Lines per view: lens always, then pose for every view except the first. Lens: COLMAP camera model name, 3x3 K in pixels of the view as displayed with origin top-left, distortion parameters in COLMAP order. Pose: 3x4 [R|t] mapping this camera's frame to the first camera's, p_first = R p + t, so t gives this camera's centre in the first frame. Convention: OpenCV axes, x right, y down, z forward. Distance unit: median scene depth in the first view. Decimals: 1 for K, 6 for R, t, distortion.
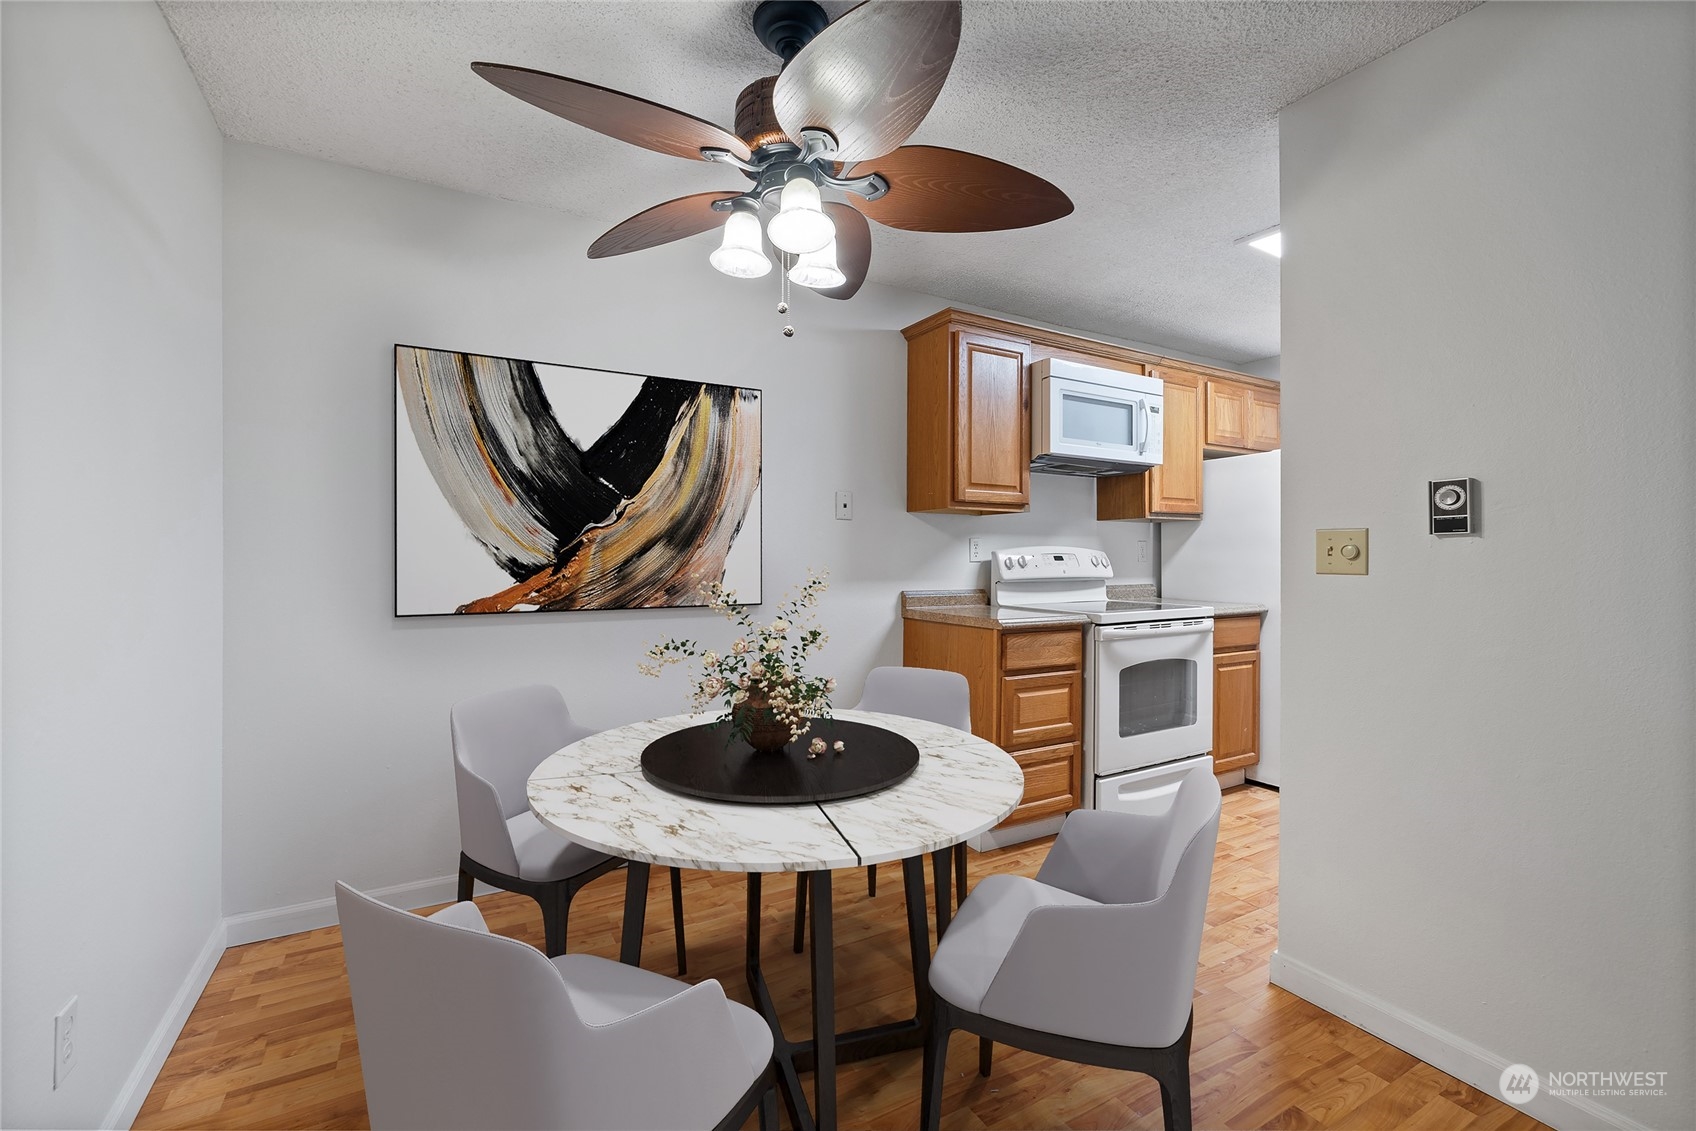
lens RADIAL K [[708.6, 0, 830.5], [0, 708.6, 554.5], [0, 0, 1]] dist [-0.004107, 0.000217]
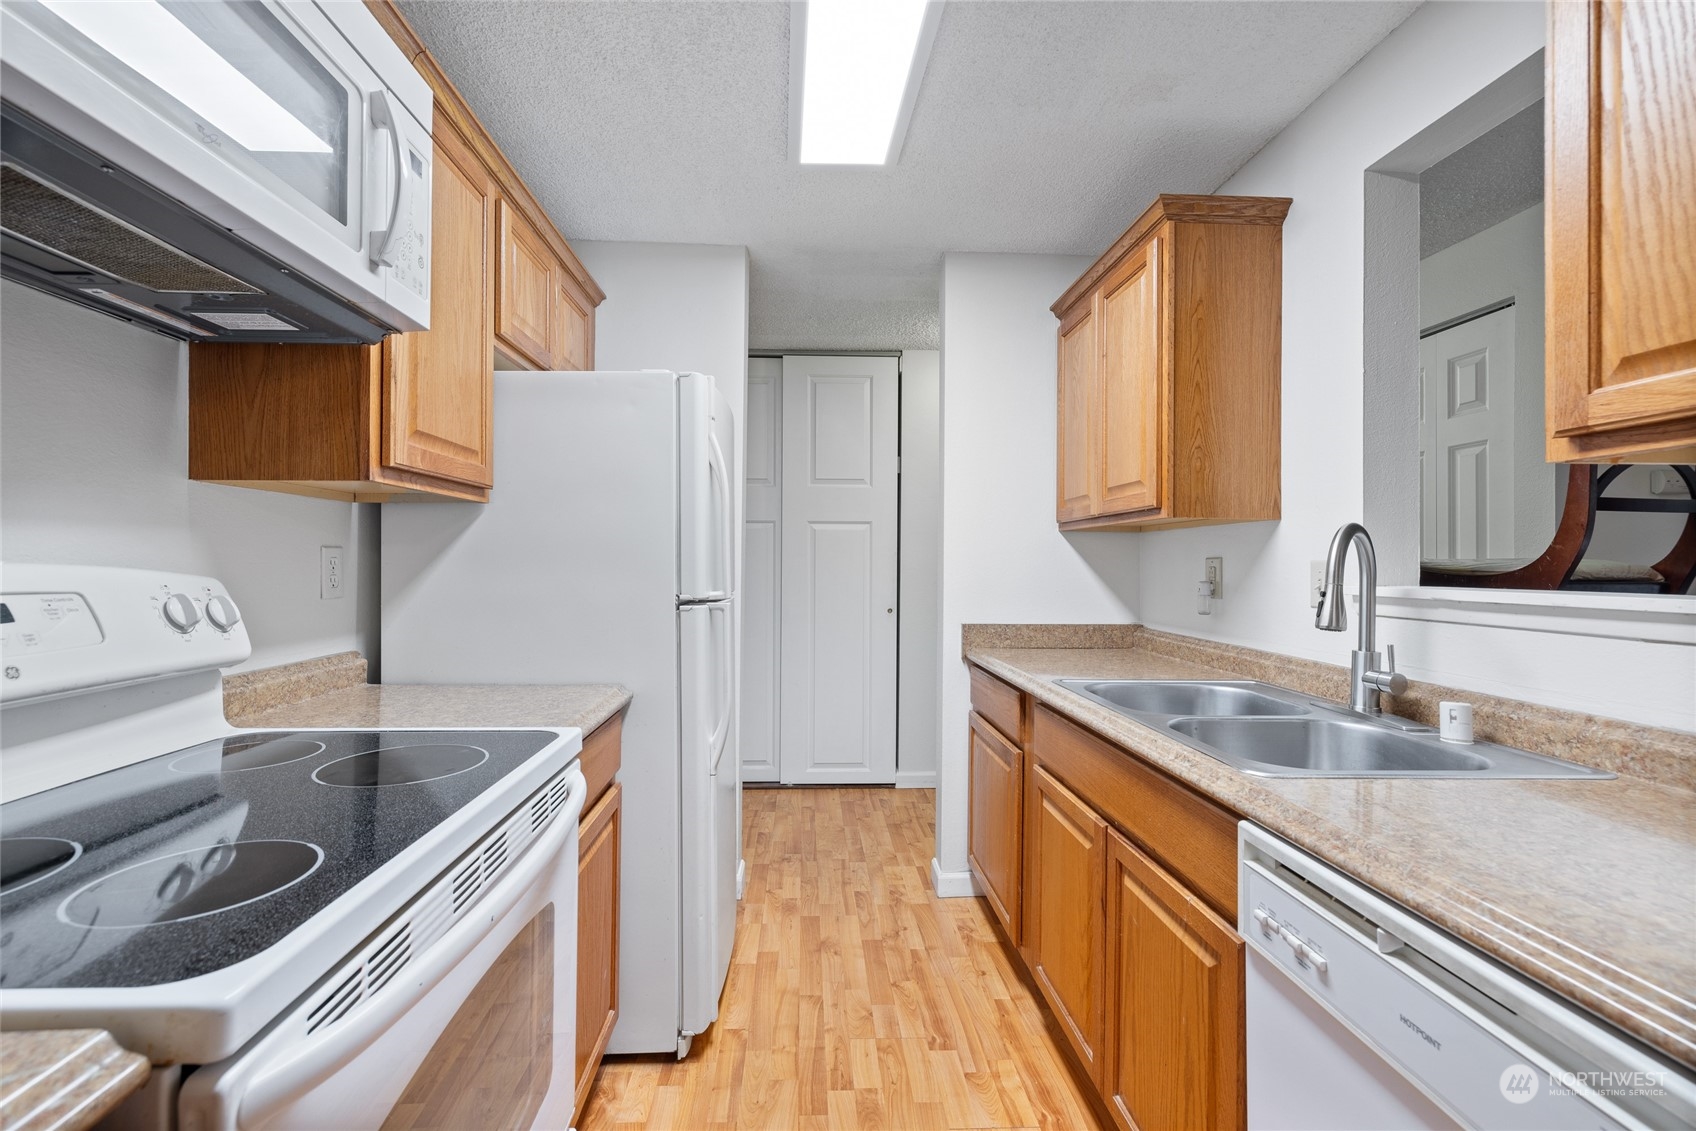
lens RADIAL K [[708.6, 0, 836.6], [0, 708.6, 558.1], [0, 0, 1]] dist [-0.004107, 0.000217]
pose [[0.447170, 0.008277, 0.894411, 0.254495], [-0.006587, 0.999961, -0.005961, -0.014088], [-0.894425, -0.003226, 0.447207, 0.683246]]
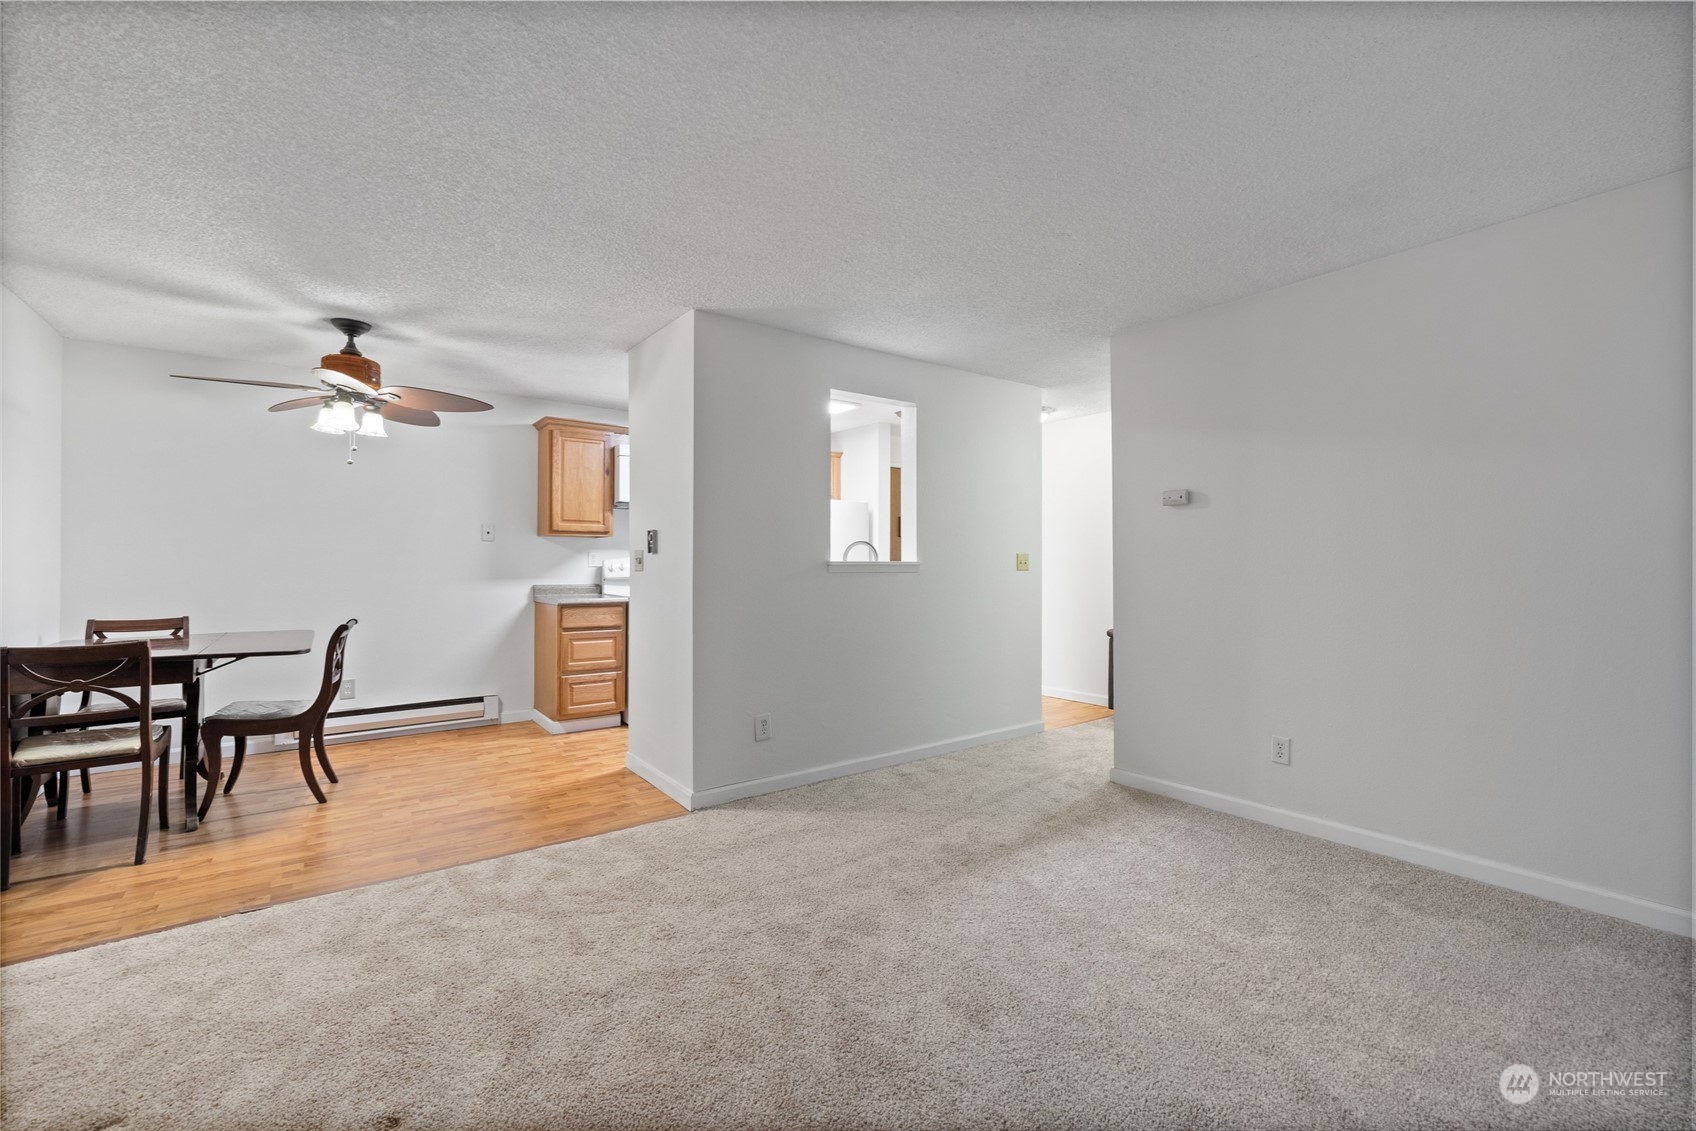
lens RADIAL K [[708.6, 0, 835.4], [0, 708.6, 550.7], [0, 0, 1]] dist [-0.004107, 0.000217]
pose [[0.992066, -0.001006, 0.125716, 0.554862], [0.003516, 0.999799, -0.019745, 0.007301], [-0.125670, 0.020030, 0.991870, -0.658107]]
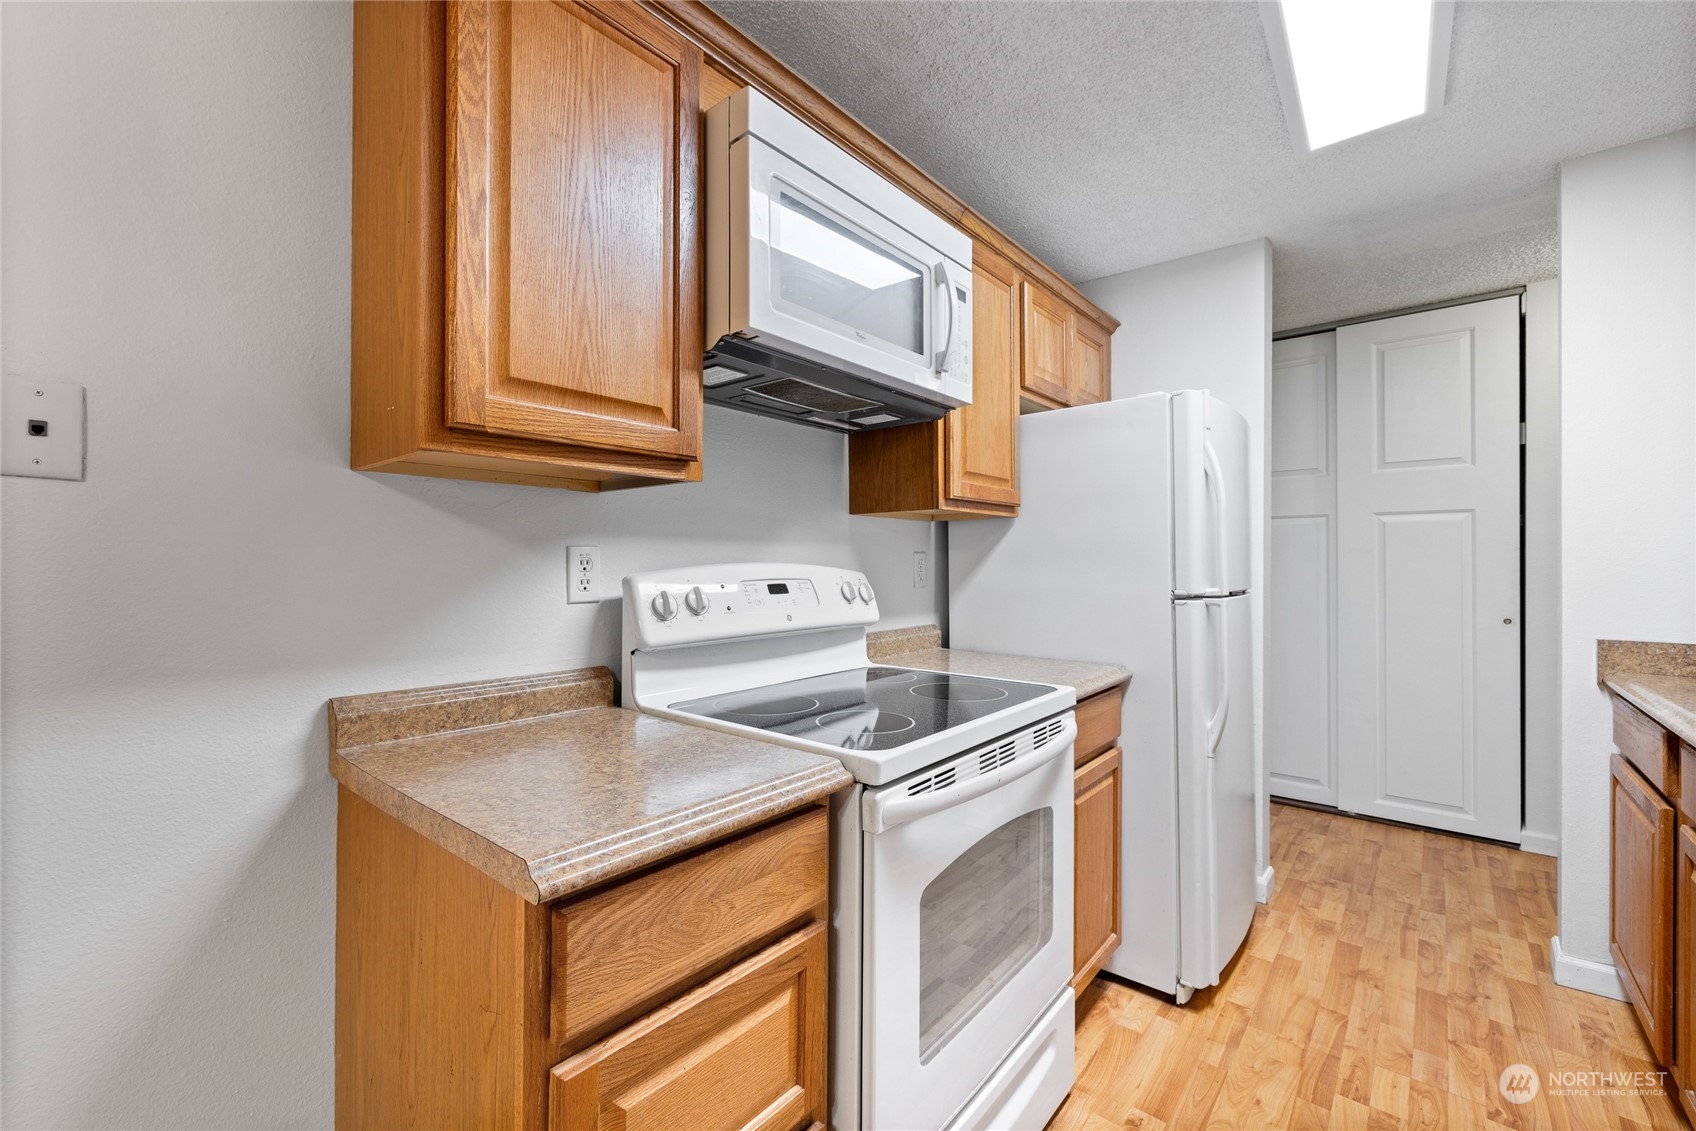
lens RADIAL K [[708.6, 0, 821.0], [0, 708.6, 556.0], [0, 0, 1]] dist [-0.004107, 0.000217]
pose [[0.941257, 0.001236, 0.337688, 0.198603], [0.001528, 0.999967, -0.007920, -0.013565], [-0.337687, 0.007971, 0.941225, 0.571266]]
